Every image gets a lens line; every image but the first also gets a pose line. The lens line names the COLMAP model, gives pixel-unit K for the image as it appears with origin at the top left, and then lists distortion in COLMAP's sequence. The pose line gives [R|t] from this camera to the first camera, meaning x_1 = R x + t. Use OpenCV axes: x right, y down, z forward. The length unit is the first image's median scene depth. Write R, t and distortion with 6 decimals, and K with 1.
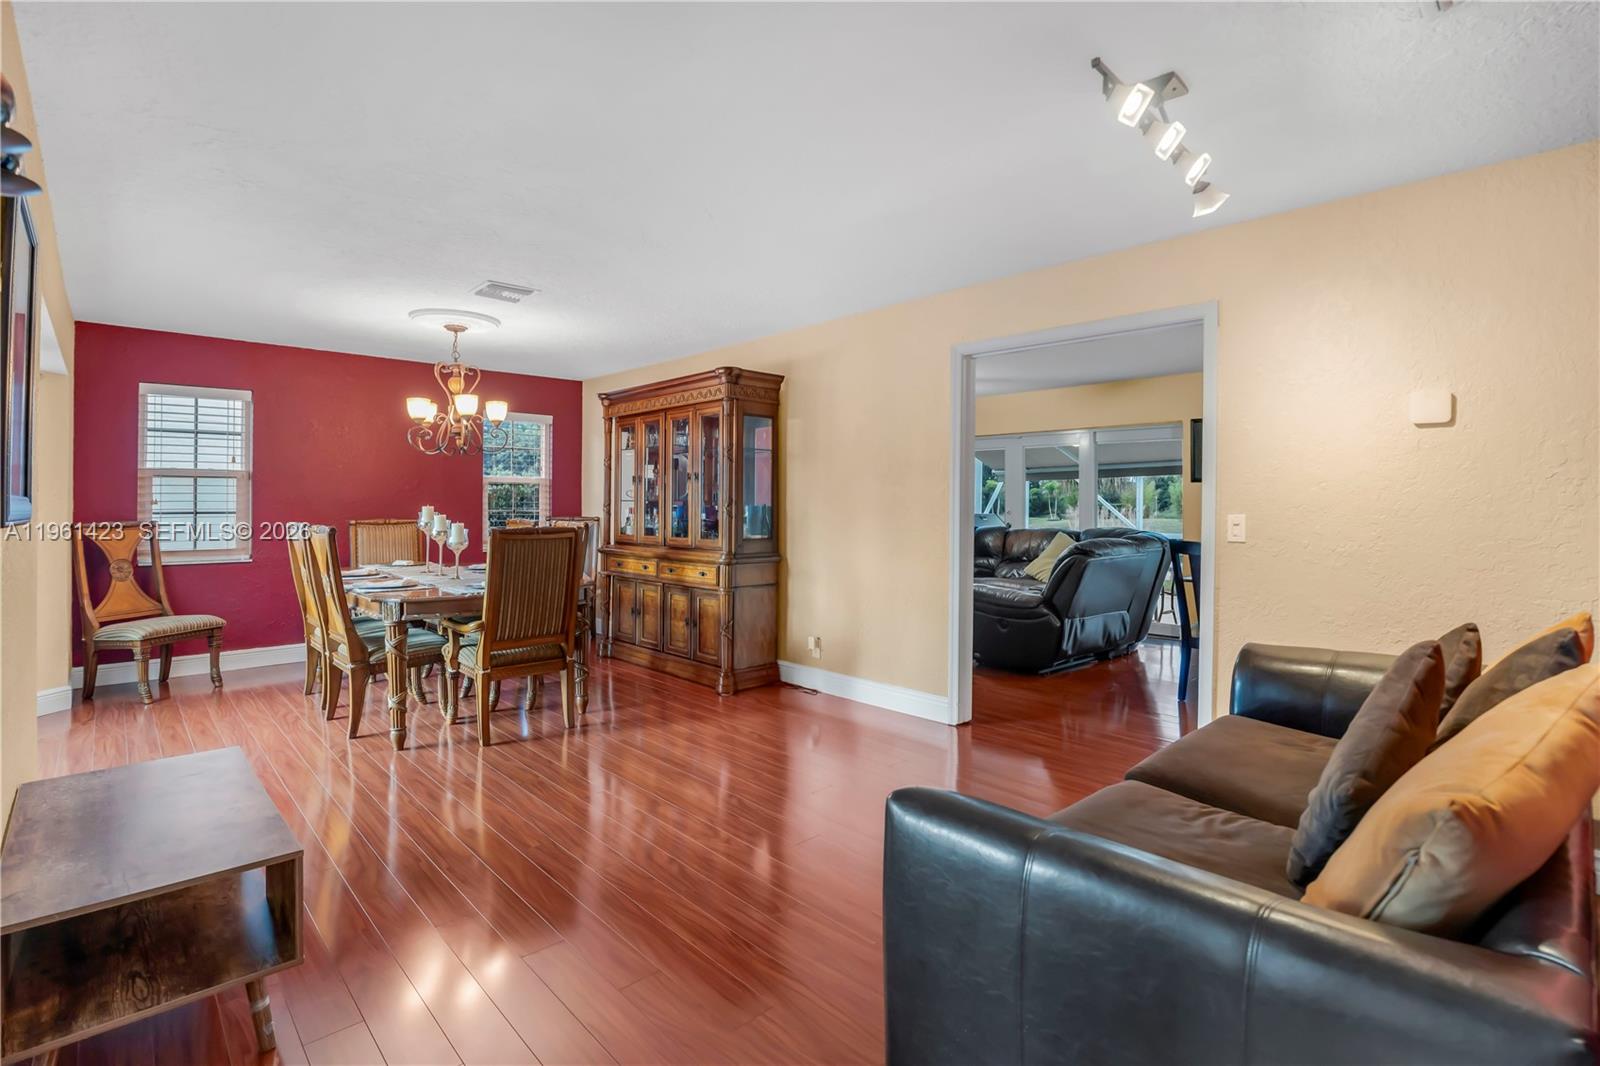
lens RADIAL K [[760.7, 0, 801.3], [0, 760.7, 510.5], [0, 0, 1]] dist [-0.017515, 0.001604]
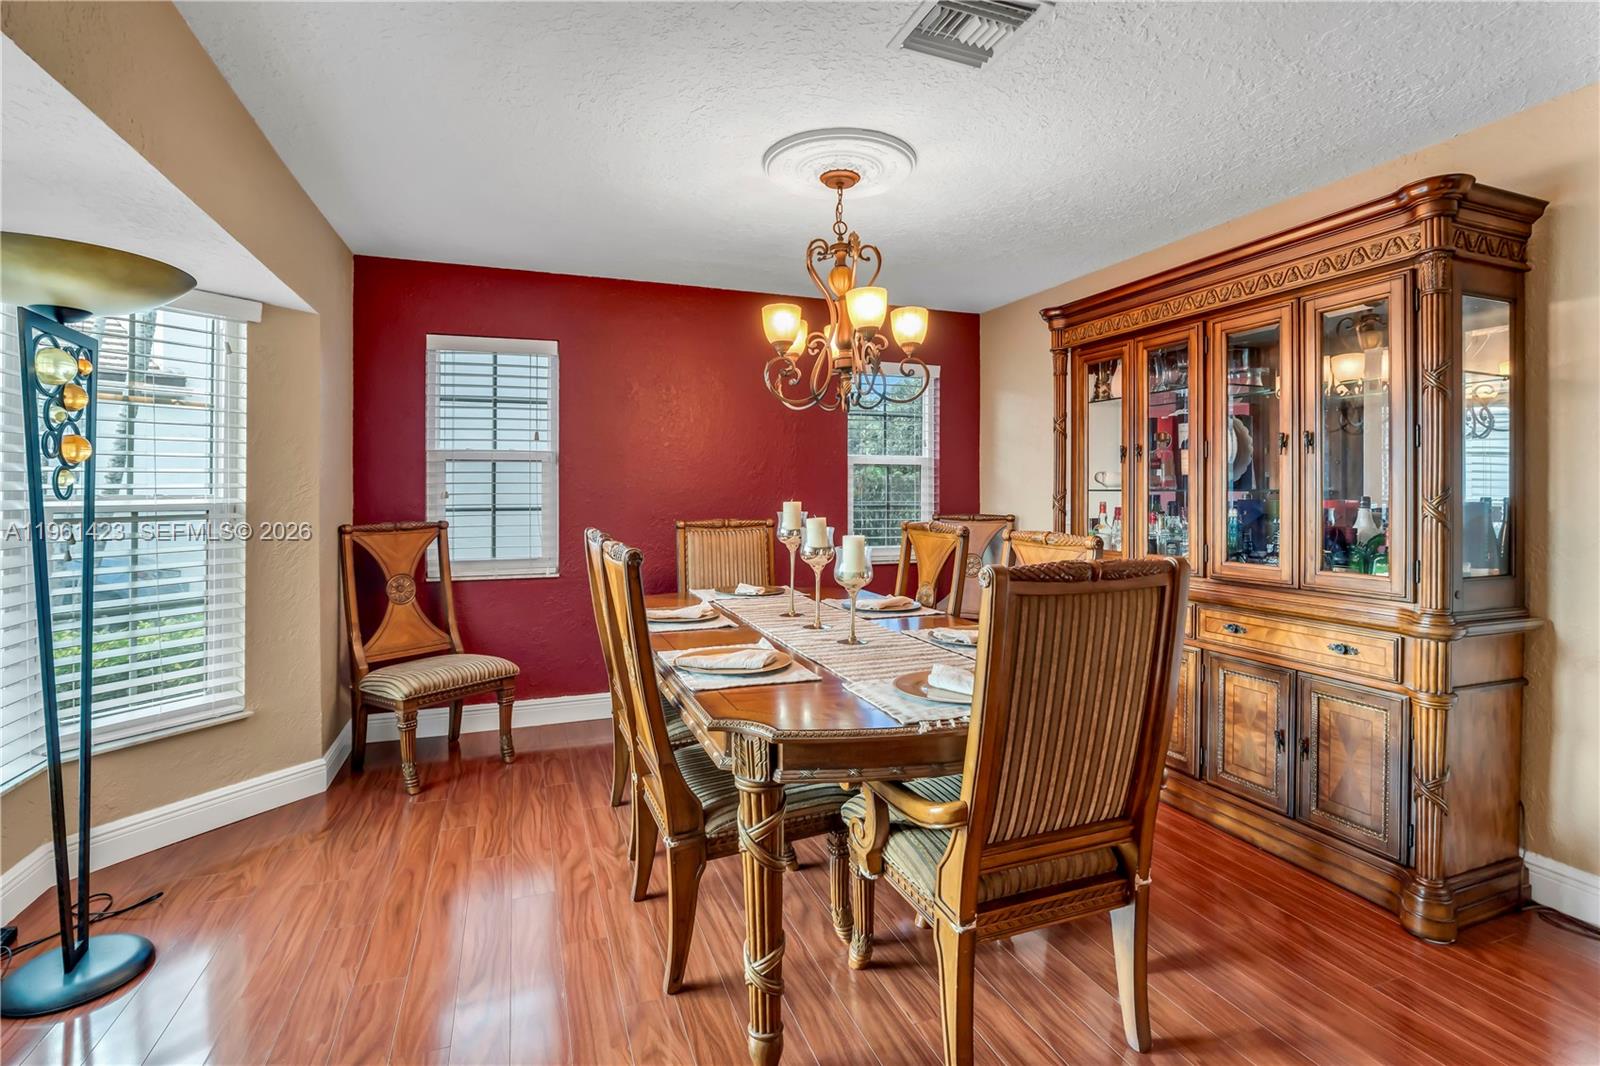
lens RADIAL K [[760.7, 0, 801.3], [0, 760.7, 510.5], [0, 0, 1]] dist [-0.017515, 0.001604]
pose [[0.925646, 0.005577, -0.378349, -0.254121], [0.000090, 0.999888, 0.014959, -0.007297], [0.378390, -0.013881, 0.925542, 0.442498]]
